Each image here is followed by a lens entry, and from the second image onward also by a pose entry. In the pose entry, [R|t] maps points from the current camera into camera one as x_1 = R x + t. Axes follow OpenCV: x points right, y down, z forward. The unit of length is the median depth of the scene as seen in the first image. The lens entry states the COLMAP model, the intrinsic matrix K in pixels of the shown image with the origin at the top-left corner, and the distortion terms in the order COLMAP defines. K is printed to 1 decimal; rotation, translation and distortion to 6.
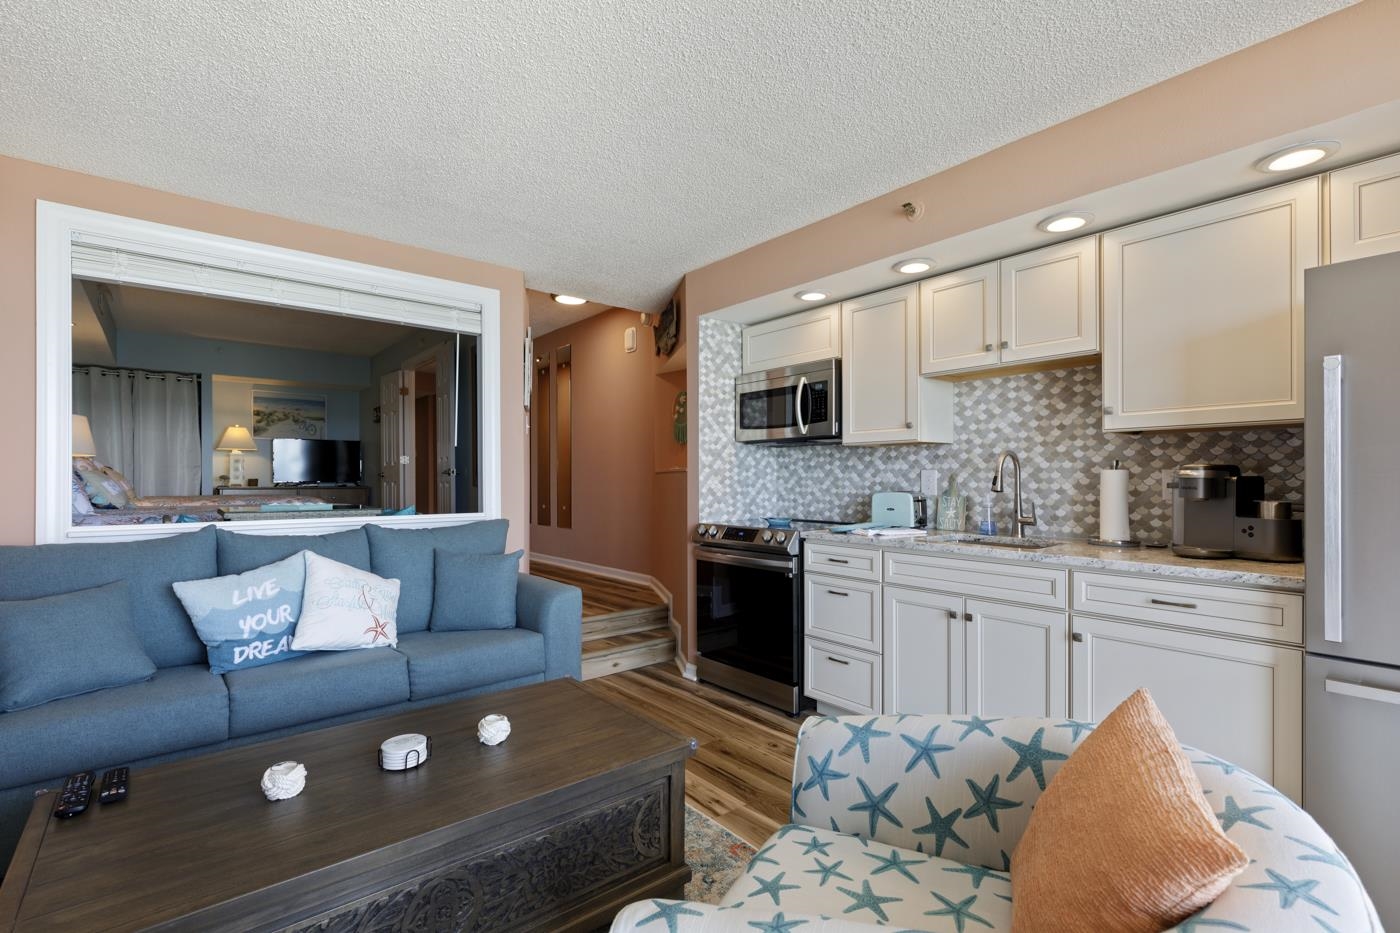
lens RADIAL K [[641.5, 0, 700.9], [0, 641.5, 478.7], [0, 0, 1]] dist [0.000879, -0.000310]
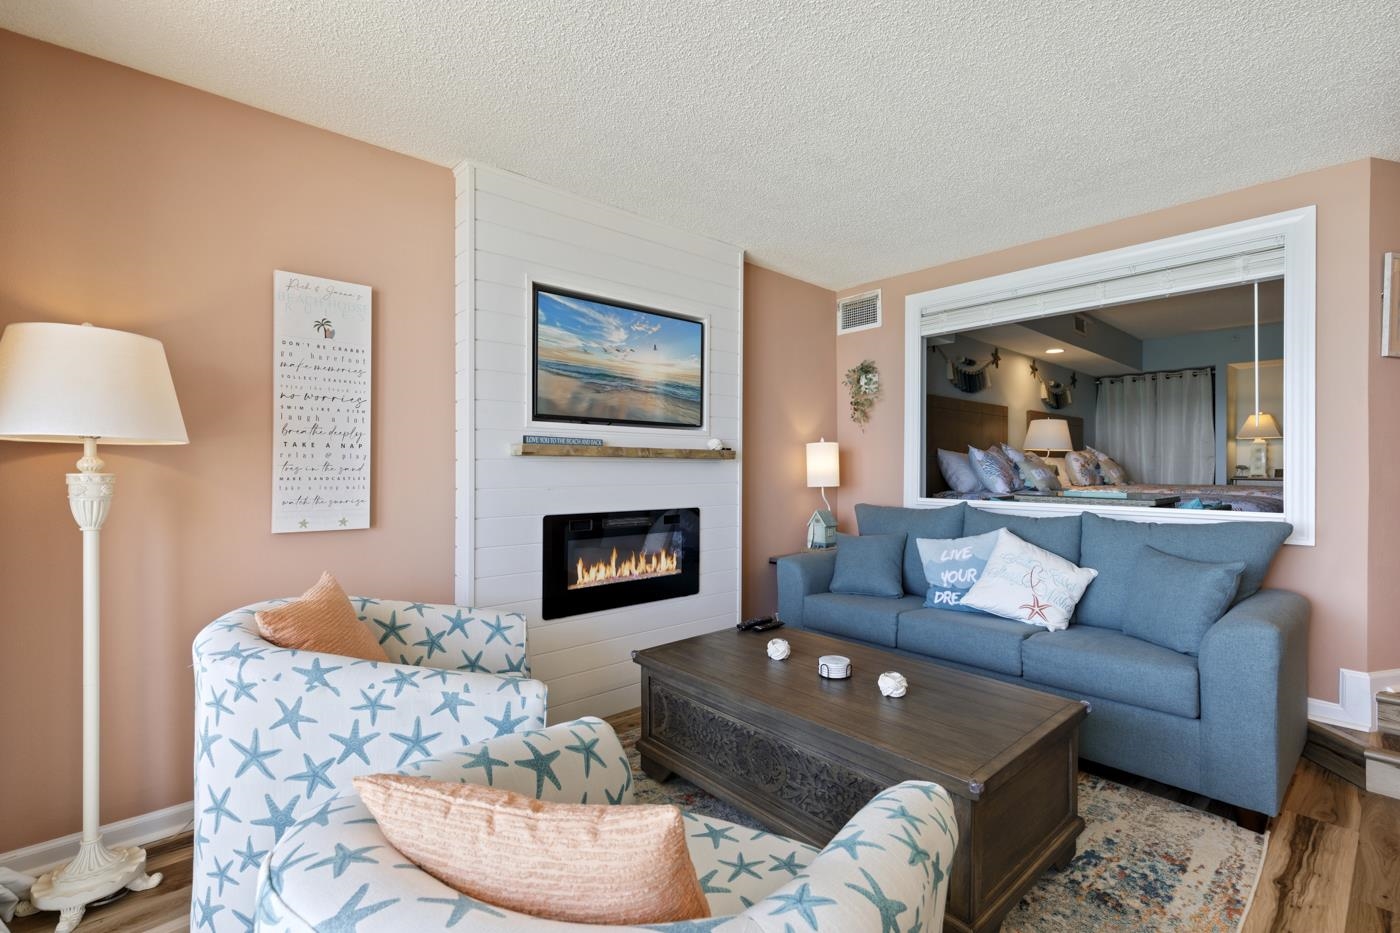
lens RADIAL K [[630.9, 0, 700.0], [0, 630.9, 466.5], [0, 0, 1]] dist [0.000719, -0.000648]
pose [[0.022362, -0.002393, -0.999747, 0.446790], [-0.003169, 0.999992, -0.002465, 0.003521], [0.999745, 0.003223, 0.022354, 0.354642]]
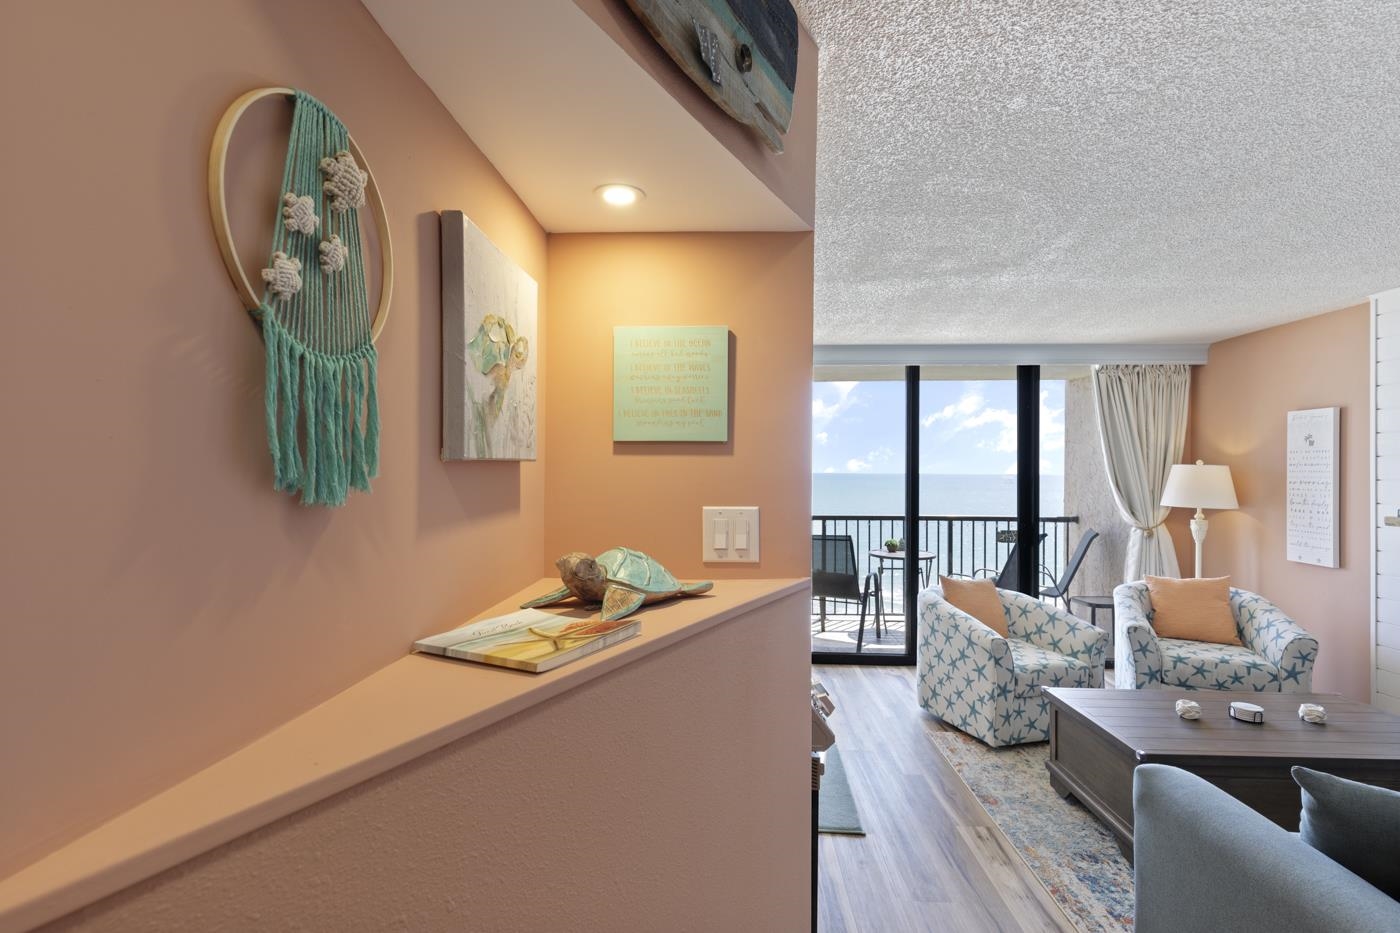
lens RADIAL K [[630.9, 0, 700.0], [0, 630.9, 466.5], [0, 0, 1]] dist [0.000719, -0.000648]
pose [[-0.736387, 0.000299, 0.676561, -0.264239], [-0.005280, 0.999967, -0.006189, -0.095109], [-0.676540, -0.008129, -0.736361, 1.617490]]
